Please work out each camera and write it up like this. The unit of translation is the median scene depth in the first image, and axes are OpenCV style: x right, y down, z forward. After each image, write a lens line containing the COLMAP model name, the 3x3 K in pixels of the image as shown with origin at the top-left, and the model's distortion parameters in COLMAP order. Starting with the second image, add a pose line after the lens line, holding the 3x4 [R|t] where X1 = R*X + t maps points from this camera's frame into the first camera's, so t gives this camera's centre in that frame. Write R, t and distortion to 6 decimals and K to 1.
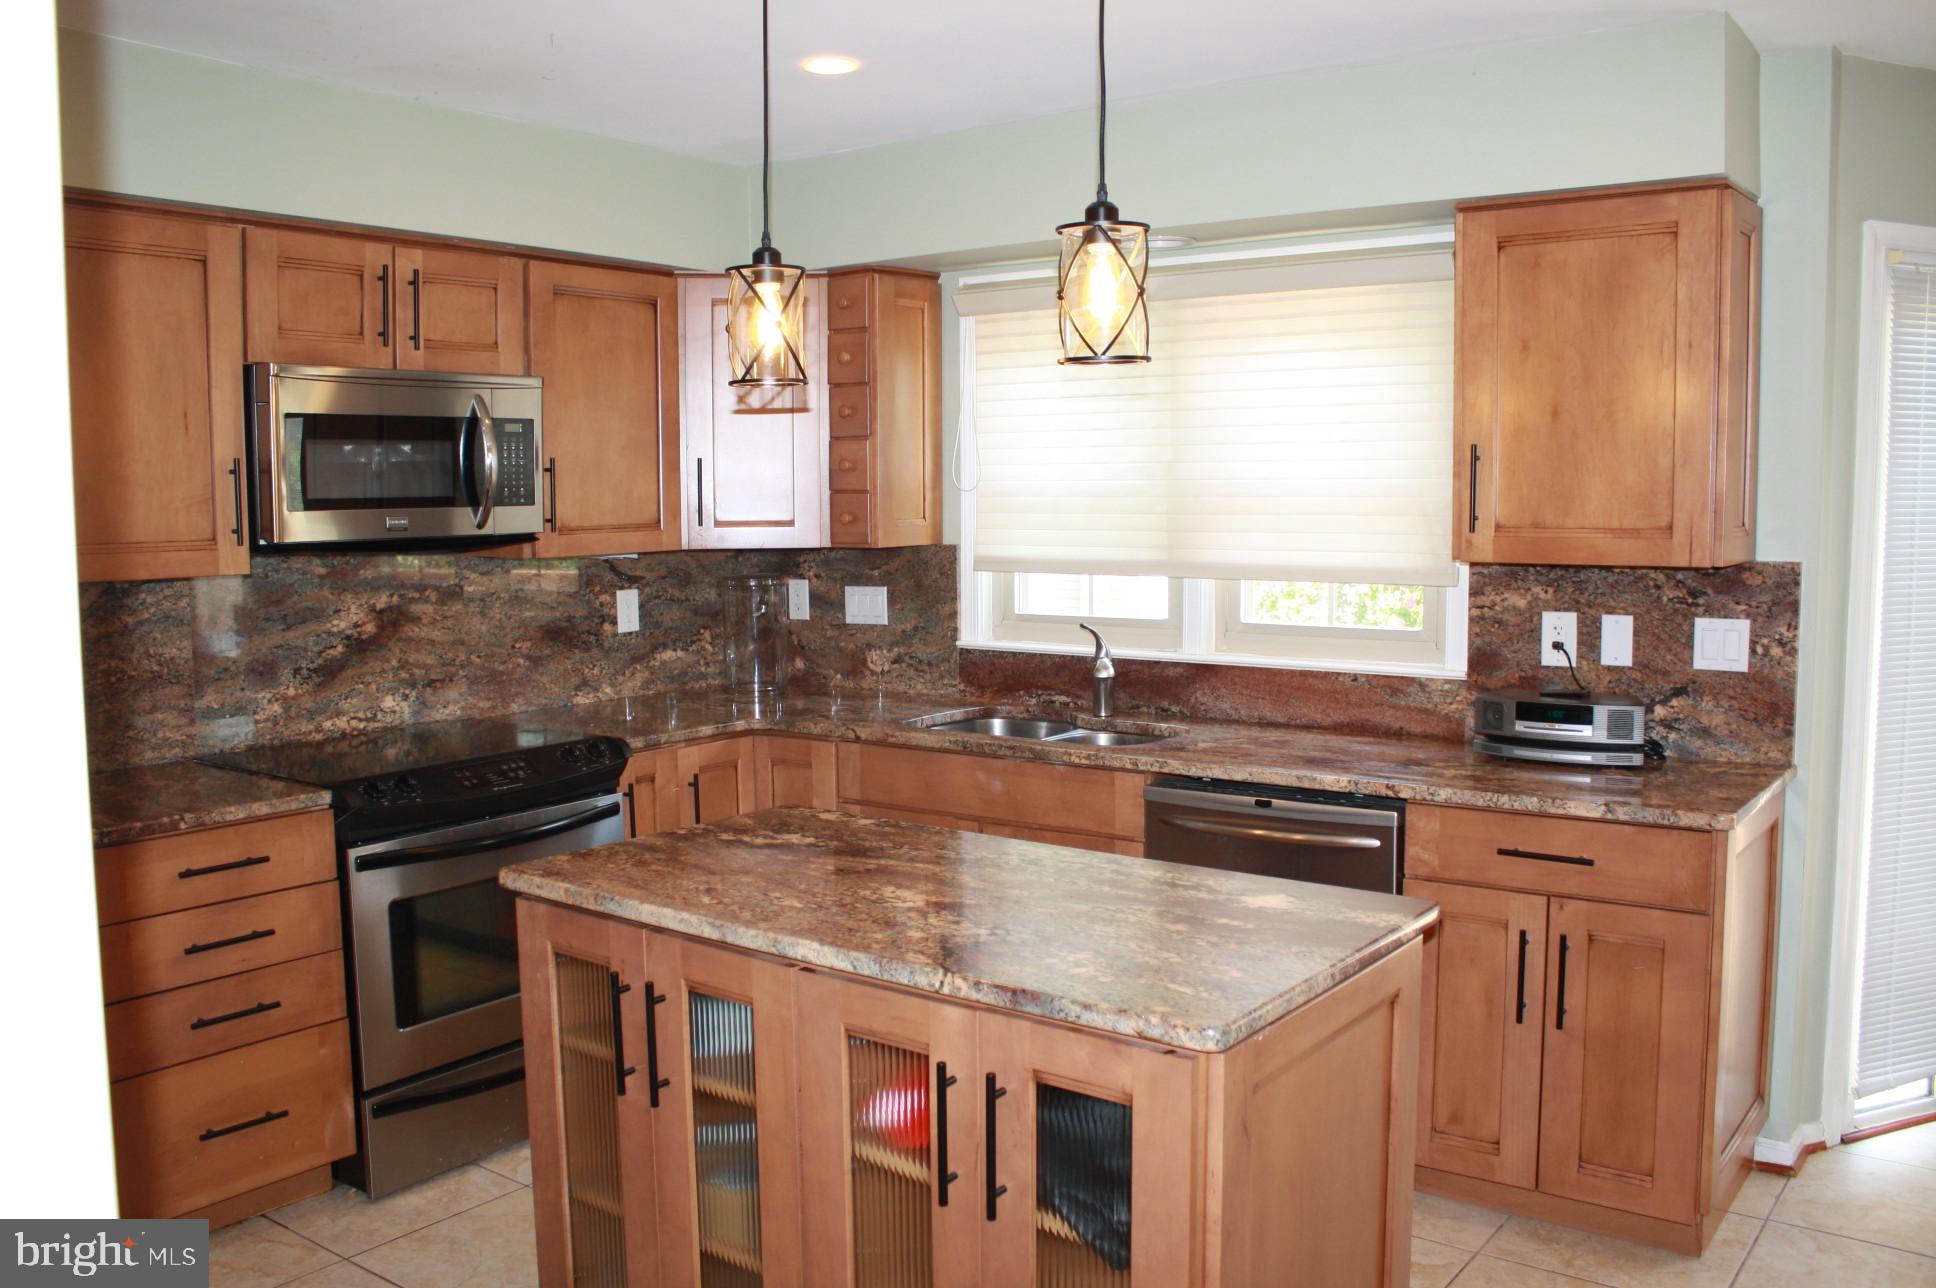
lens RADIAL K [[1634.1, 0, 942.5], [0, 1634.1, 635.7], [0, 0, 1]] dist [-0.192360, 0.196363]
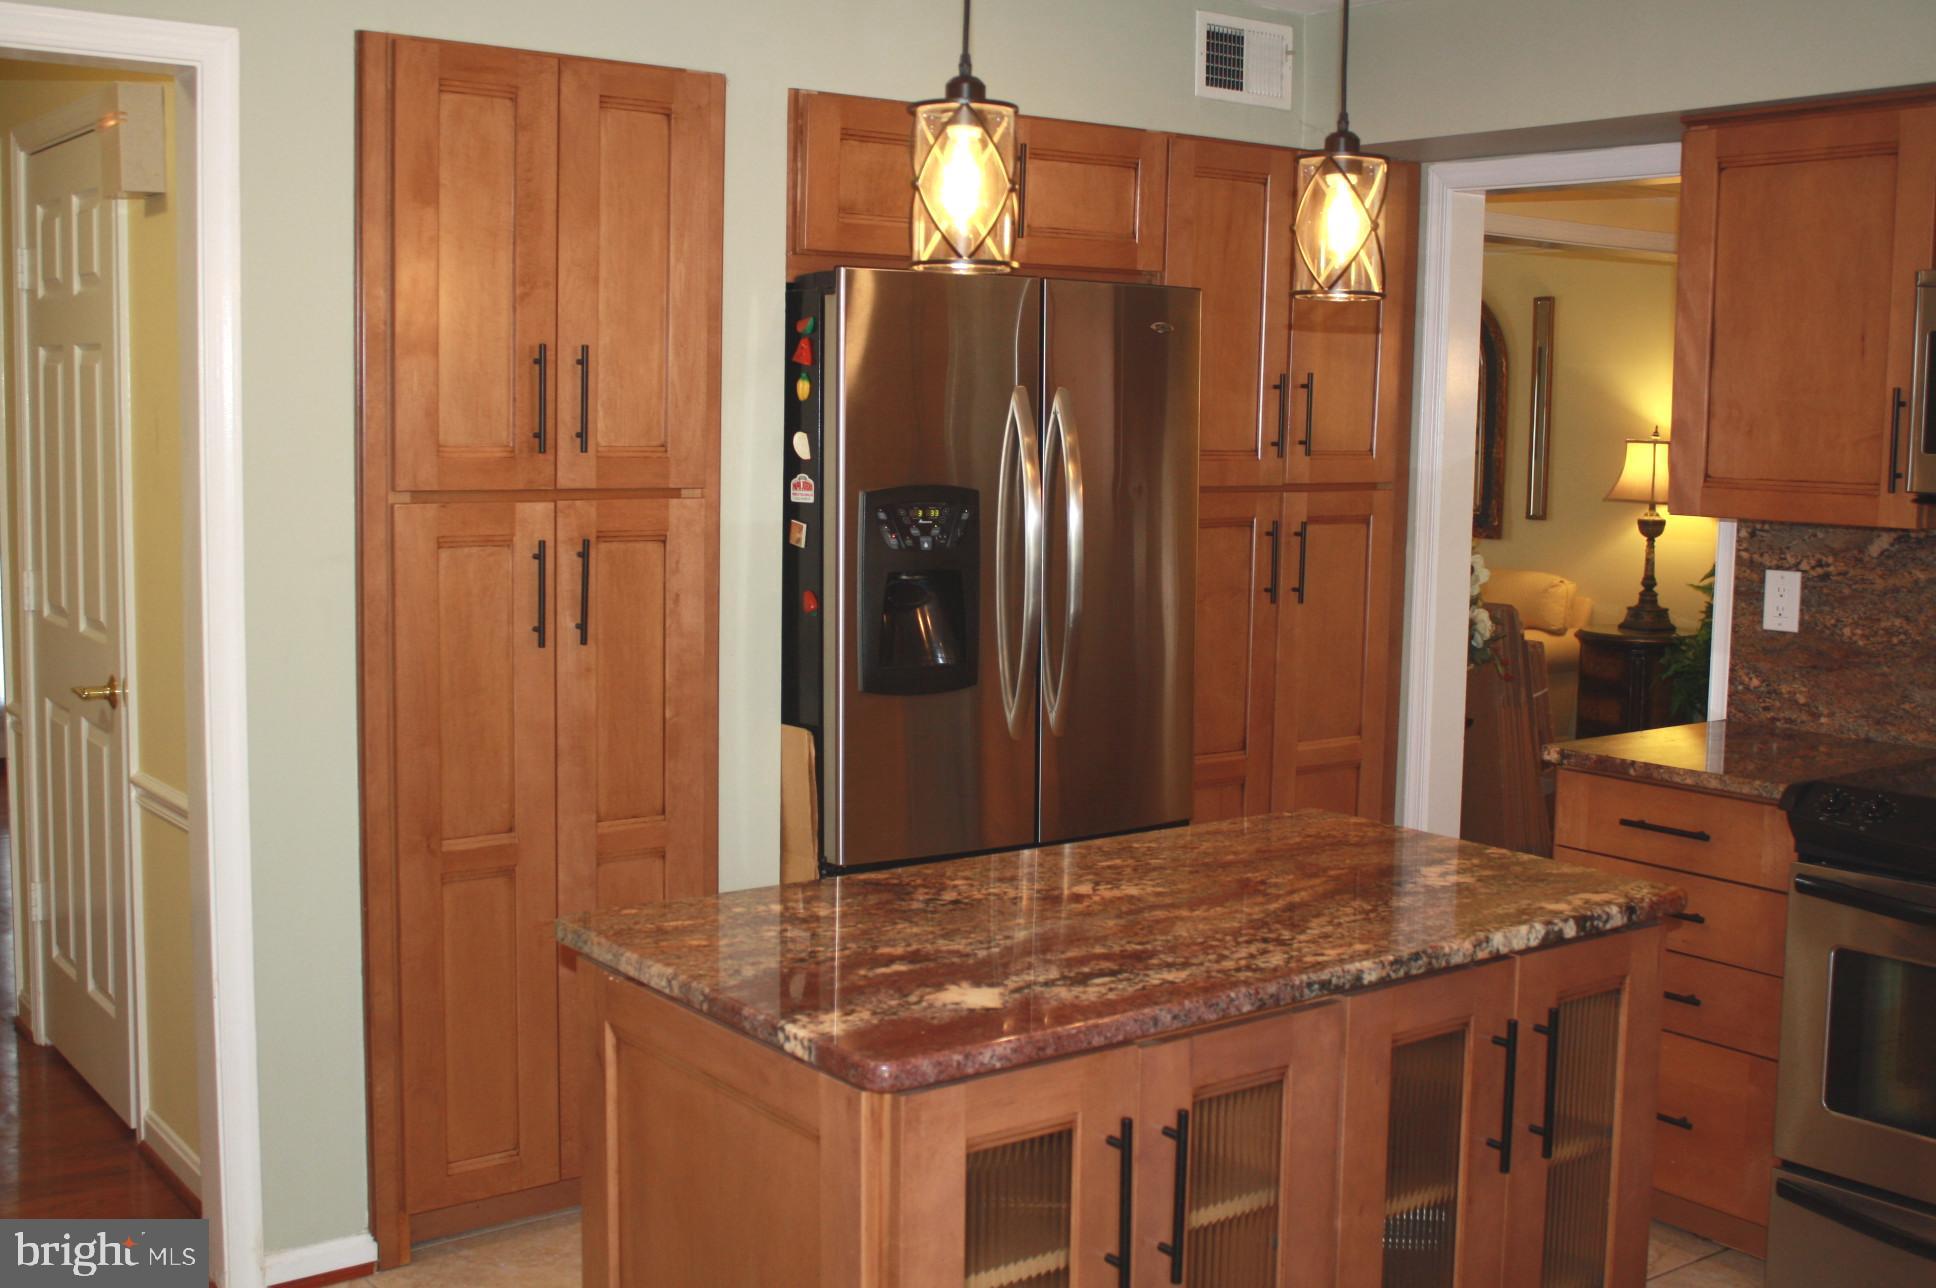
lens RADIAL K [[2100.9, 0, 968.0], [0, 2100.9, 644.0], [0, 0, 1]] dist [-0.104704, 0.003364]
pose [[-0.281507, 0.105564, -0.953735, 0.614609], [-0.097493, 0.985640, 0.137872, -0.067236], [0.954594, 0.131795, -0.267173, 0.701338]]
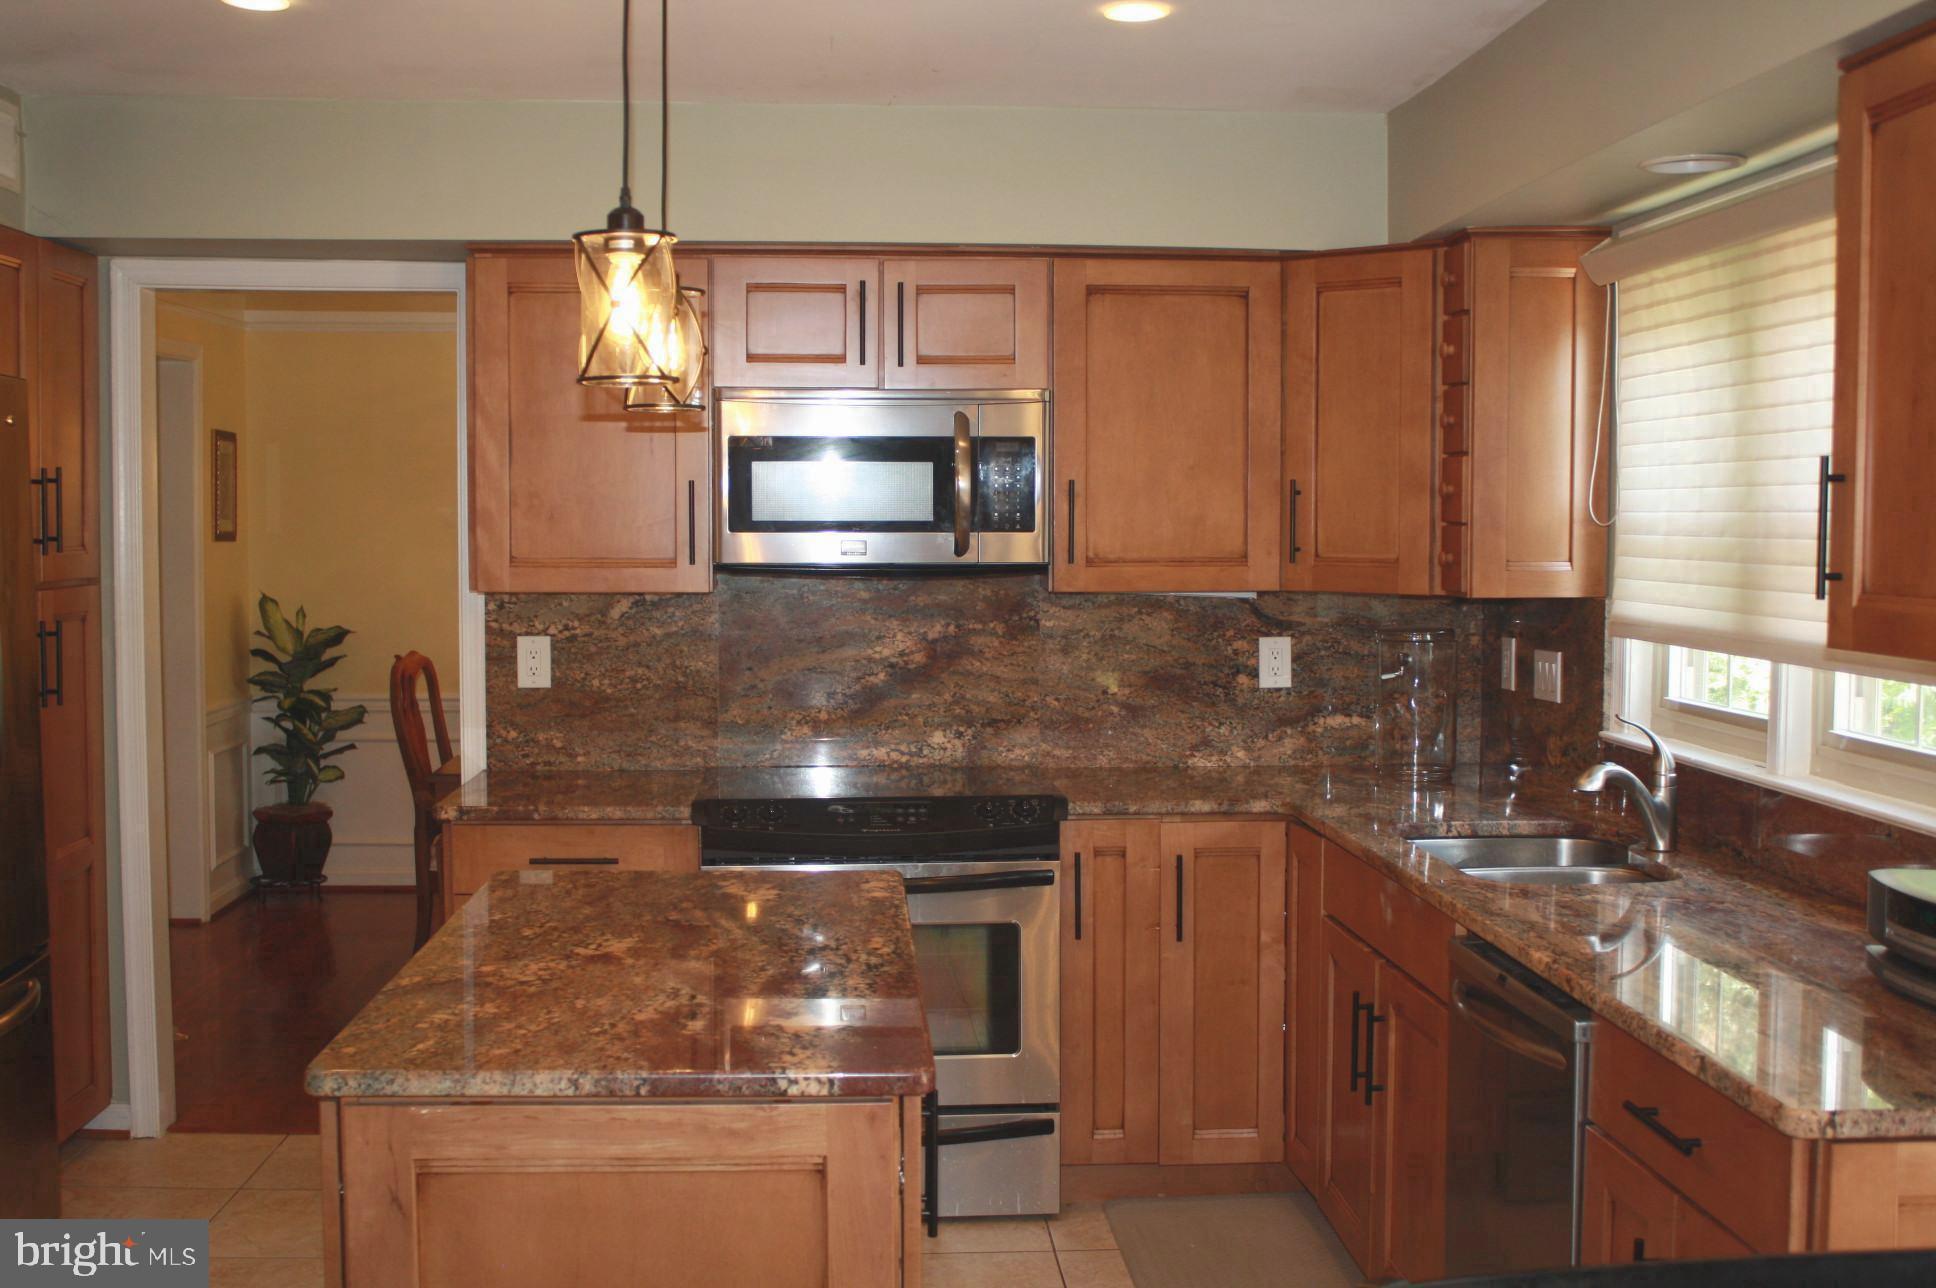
lens RADIAL K [[2100.9, 0, 968.0], [0, 2100.9, 644.0], [0, 0, 1]] dist [-0.104704, 0.003364]
pose [[0.648182, 0.054379, -0.759541, 0.602295], [-0.075187, 0.997143, 0.007227, -0.023885], [0.757764, 0.052423, 0.650419, 0.207925]]
